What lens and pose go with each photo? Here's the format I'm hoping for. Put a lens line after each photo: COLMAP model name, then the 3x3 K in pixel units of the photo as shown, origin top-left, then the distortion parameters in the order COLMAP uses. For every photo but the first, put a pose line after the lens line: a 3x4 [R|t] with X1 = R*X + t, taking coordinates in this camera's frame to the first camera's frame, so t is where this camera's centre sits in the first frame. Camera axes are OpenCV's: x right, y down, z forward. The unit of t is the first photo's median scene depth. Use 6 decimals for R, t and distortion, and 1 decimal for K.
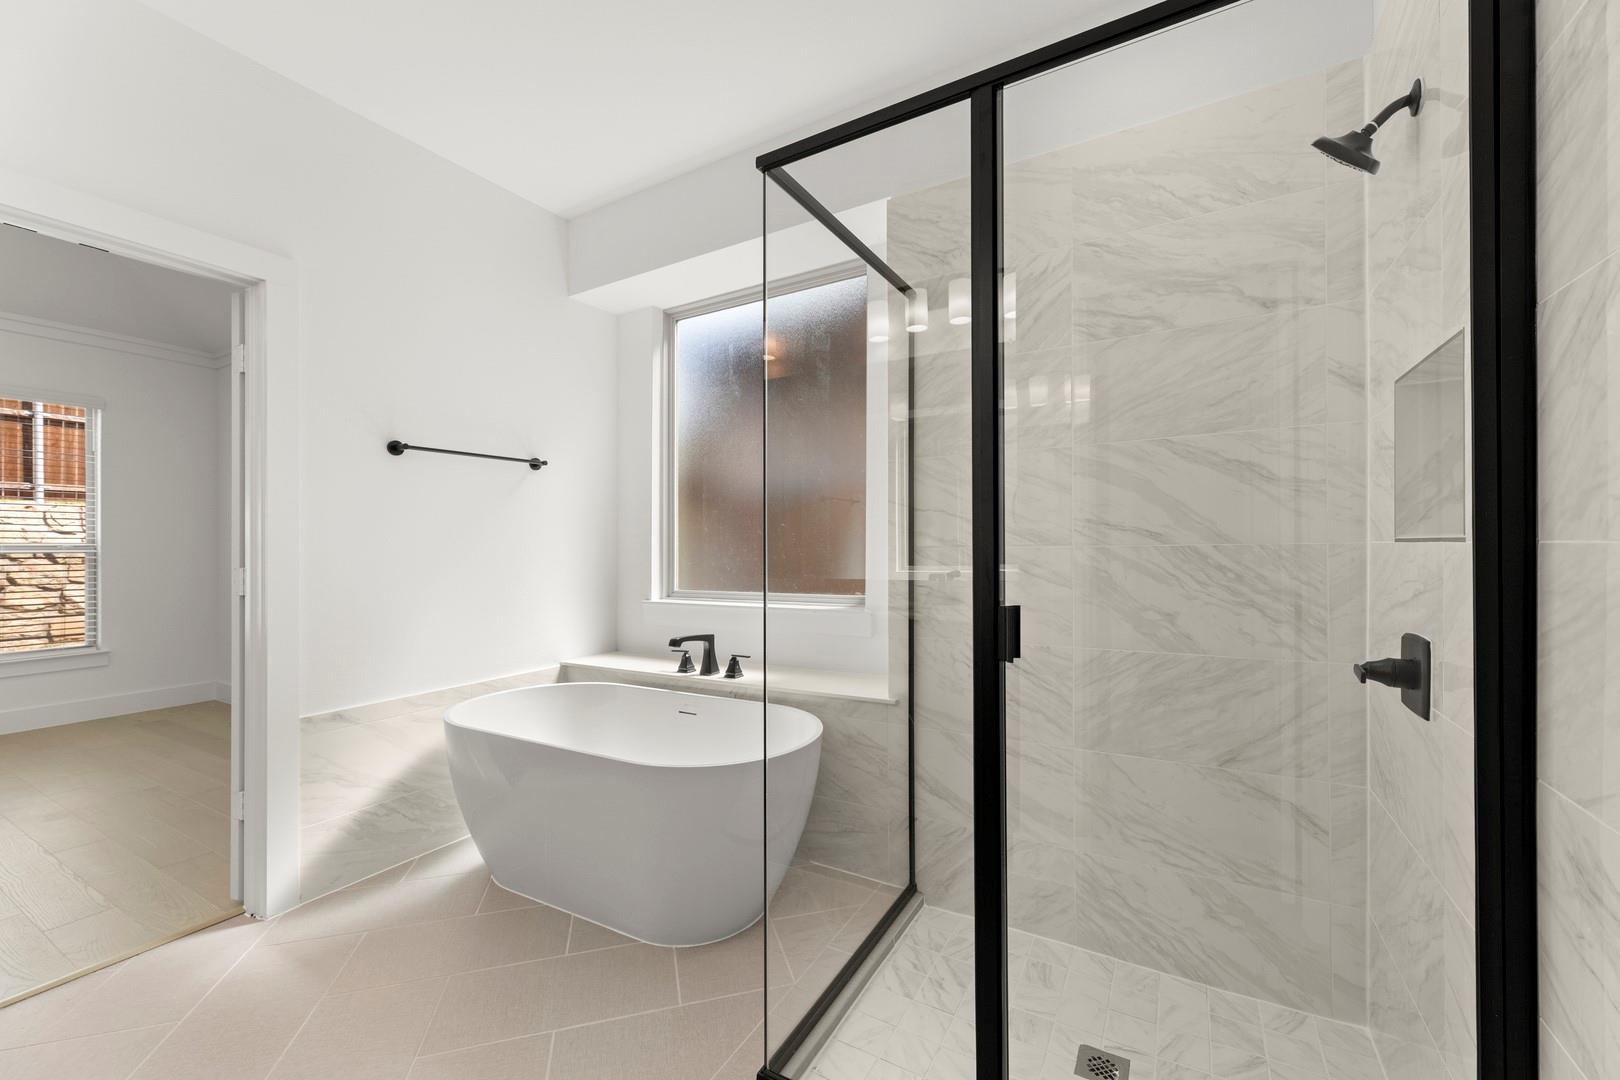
lens RADIAL K [[631.4, 0, 810.0], [0, 631.4, 540.0], [0, 0, 1]] dist [0.001510, 0.000099]
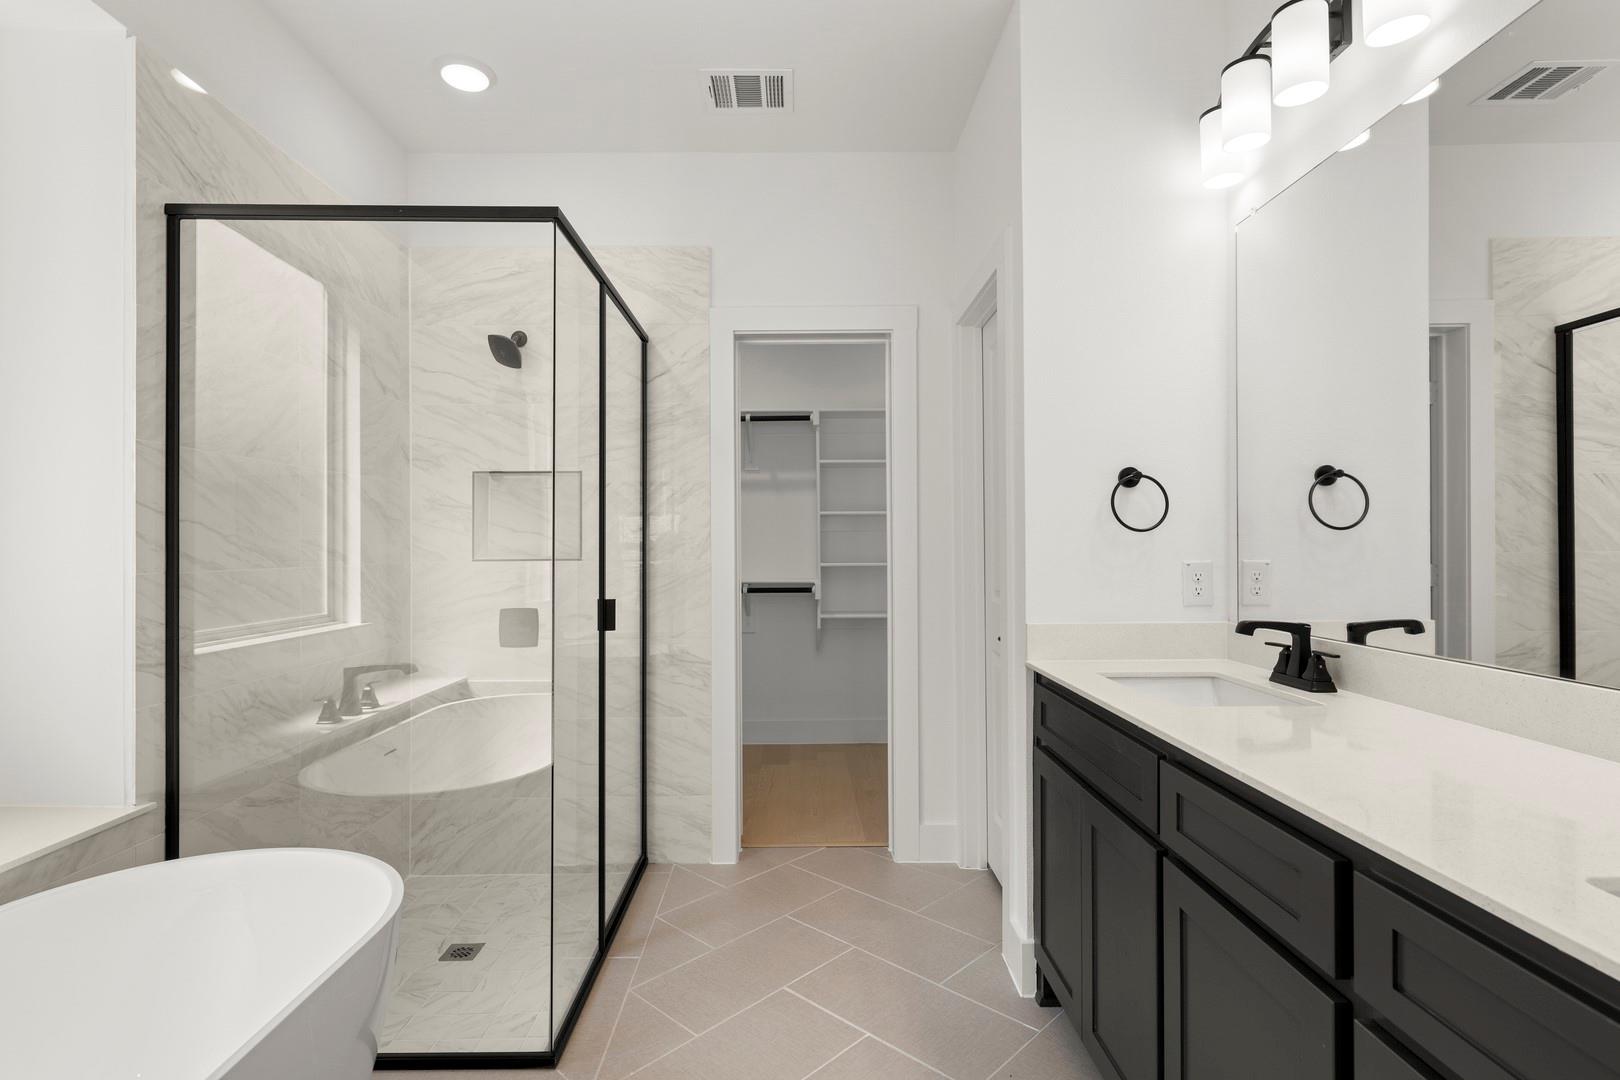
lens RADIAL K [[808.9, 0, 783.0], [0, 808.9, 545.0], [0, 0, 1]] dist [-0.000801, -0.001379]
pose [[-0.483851, 0.015417, 0.875015, -1.133239], [0.000896, 0.999853, -0.017121, -0.003464], [-0.875150, -0.007500, -0.483794, 1.011040]]
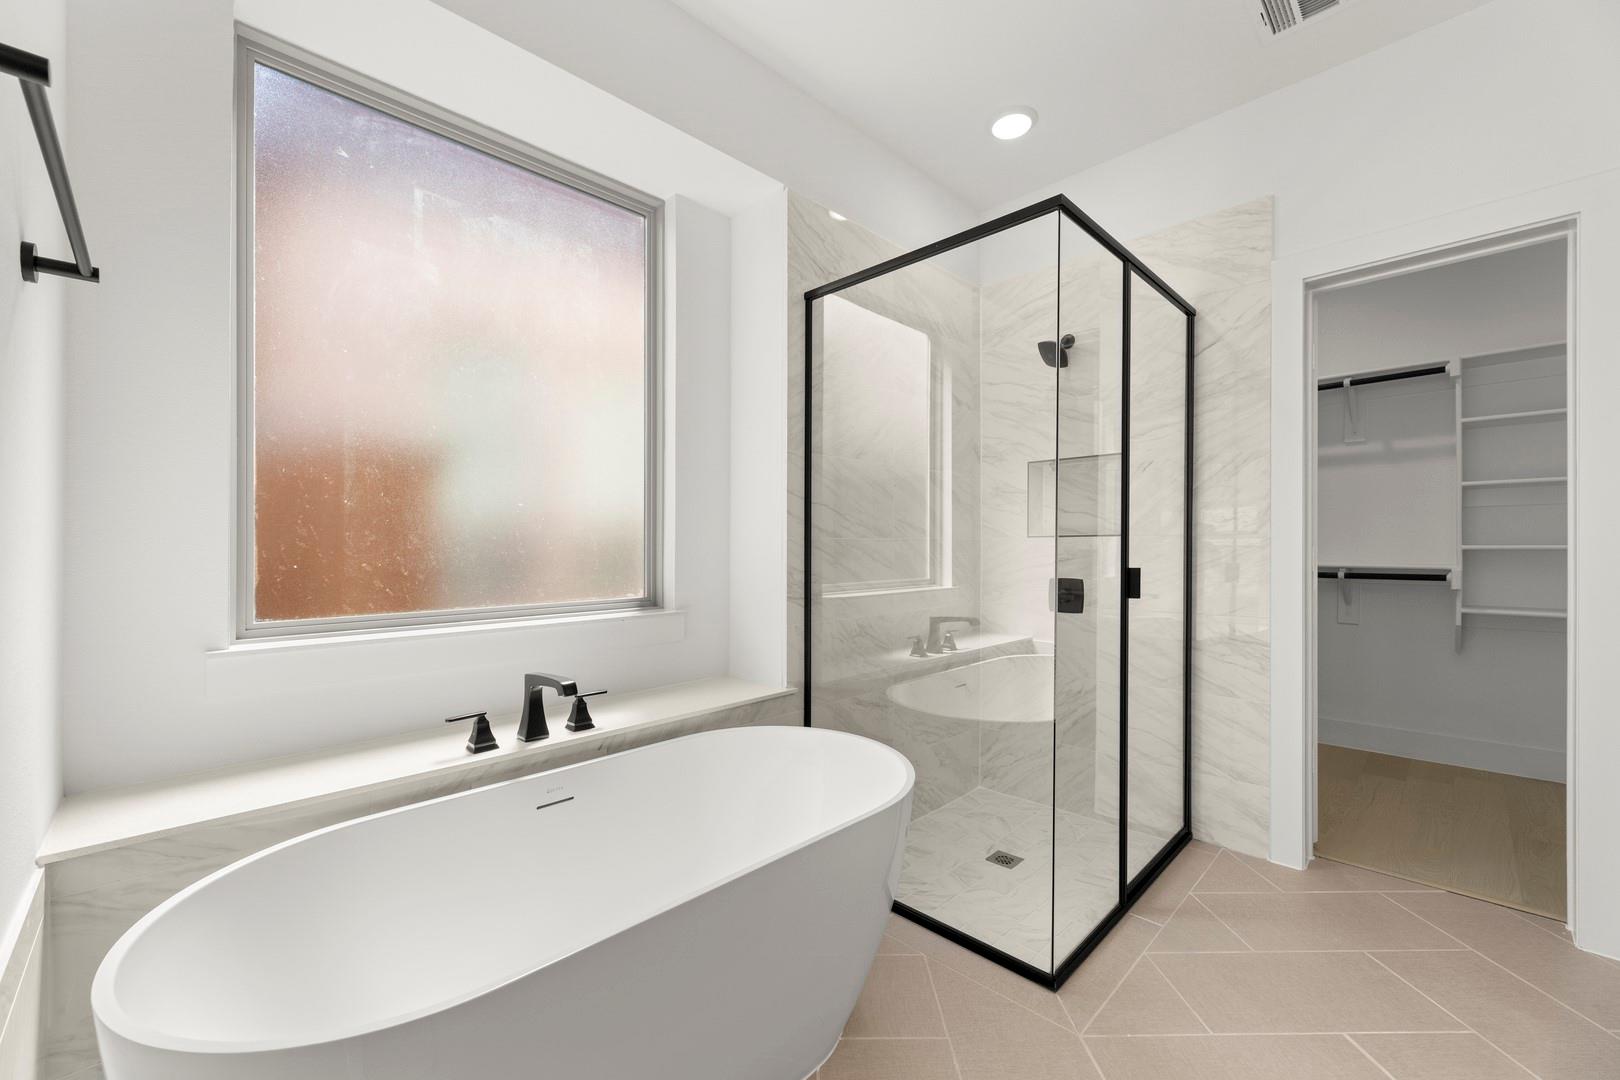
lens RADIAL K [[649.2, 0, 784.4], [0, 649.2, 544.0], [0, 0, 1]] dist [0.001013, 0.000113]
pose [[0.281383, 0.007453, 0.959567, -1.057698], [-0.011807, 0.999921, -0.004304, 0.032159], [-0.959523, -0.010119, 0.281448, 0.882982]]
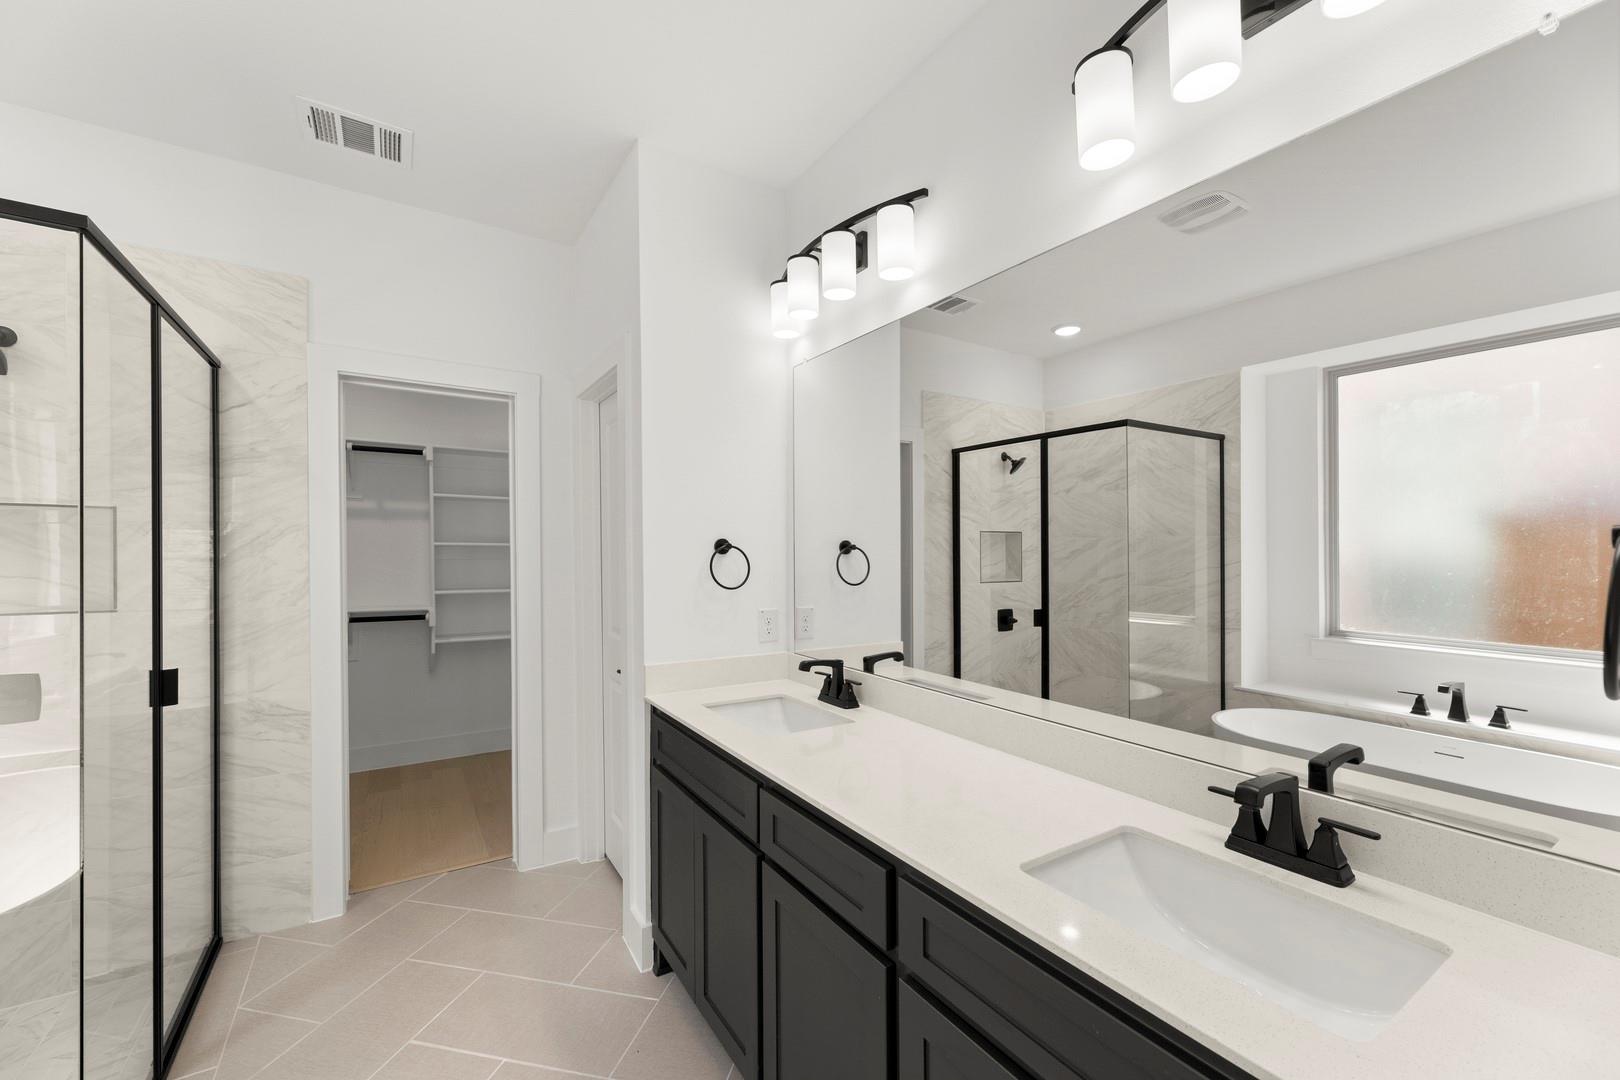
lens RADIAL K [[654.3, 0, 812.8], [0, 654.3, 551.4], [0, 0, 1]] dist [0.000945, -0.000202]
pose [[-0.886130, 0.014210, 0.463218, -1.085515], [0.011180, 0.999894, -0.009286, -0.082387], [-0.463301, -0.003050, -0.886196, 1.019502]]
